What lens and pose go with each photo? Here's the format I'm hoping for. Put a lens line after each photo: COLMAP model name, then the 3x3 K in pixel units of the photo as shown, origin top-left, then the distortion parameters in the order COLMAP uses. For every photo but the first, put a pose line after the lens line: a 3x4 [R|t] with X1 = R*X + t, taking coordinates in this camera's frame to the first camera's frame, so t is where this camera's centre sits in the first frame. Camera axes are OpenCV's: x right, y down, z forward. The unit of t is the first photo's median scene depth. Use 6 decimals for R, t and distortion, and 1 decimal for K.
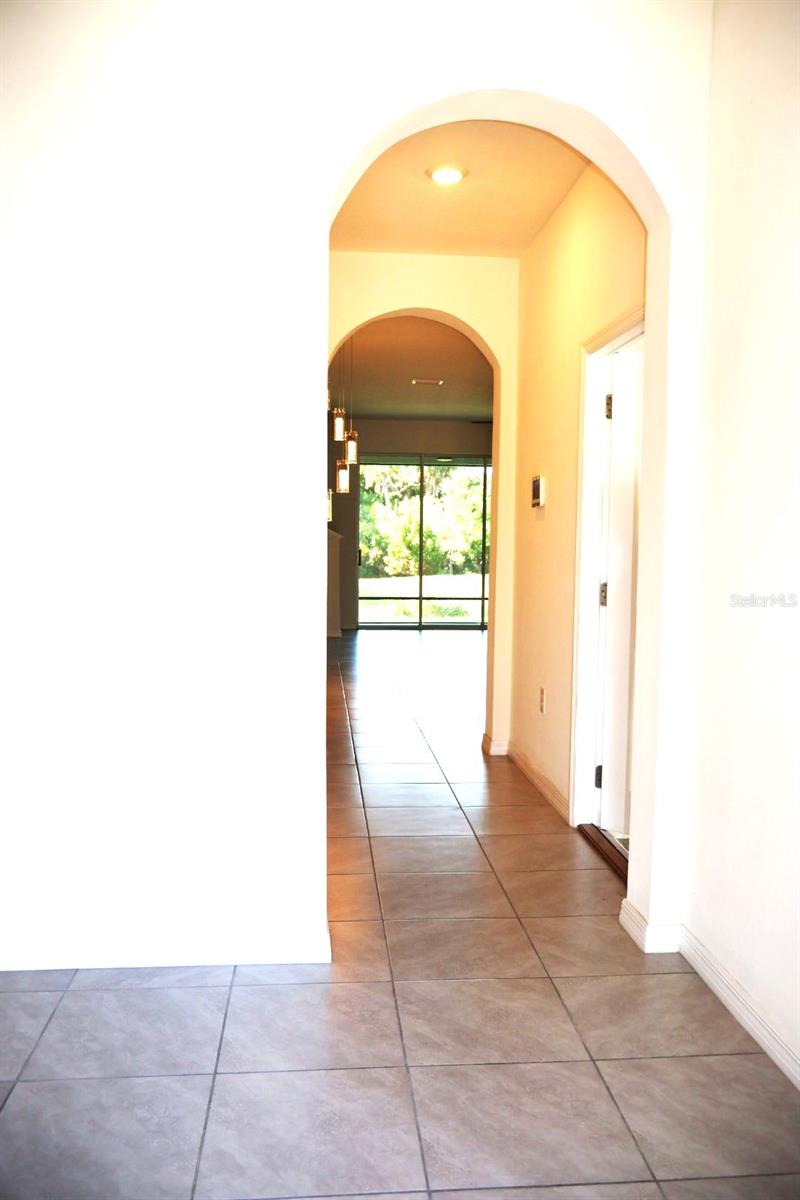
lens RADIAL K [[998.3, 0, 400.0], [0, 998.3, 600.0], [0, 0, 1]] dist [0.004765, 0.003511]
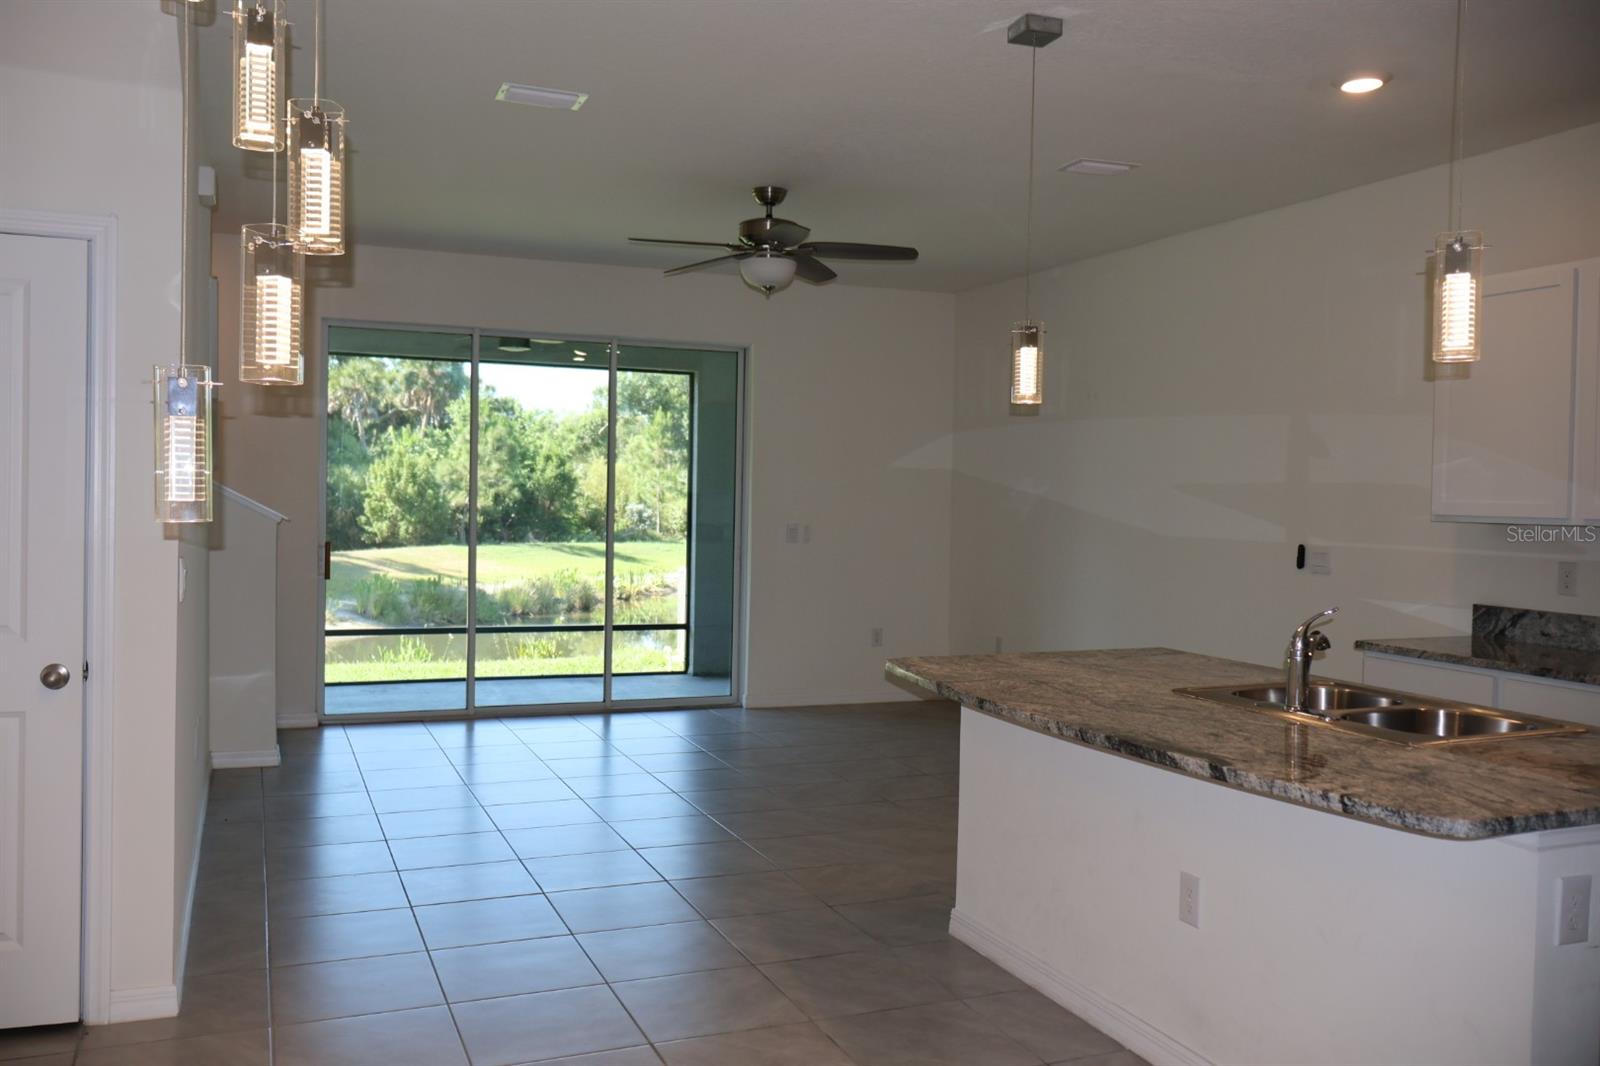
lens RADIAL K [[1331.0, 0, 800.0], [0, 1331.0, 533.0], [0, 0, 1]] dist [0.004765, 0.003511]
pose [[0.953158, 0.003390, 0.302453, -0.014465], [0.004878, 0.999635, -0.026574, -0.027783], [-0.302433, 0.026805, 0.952794, 0.280978]]
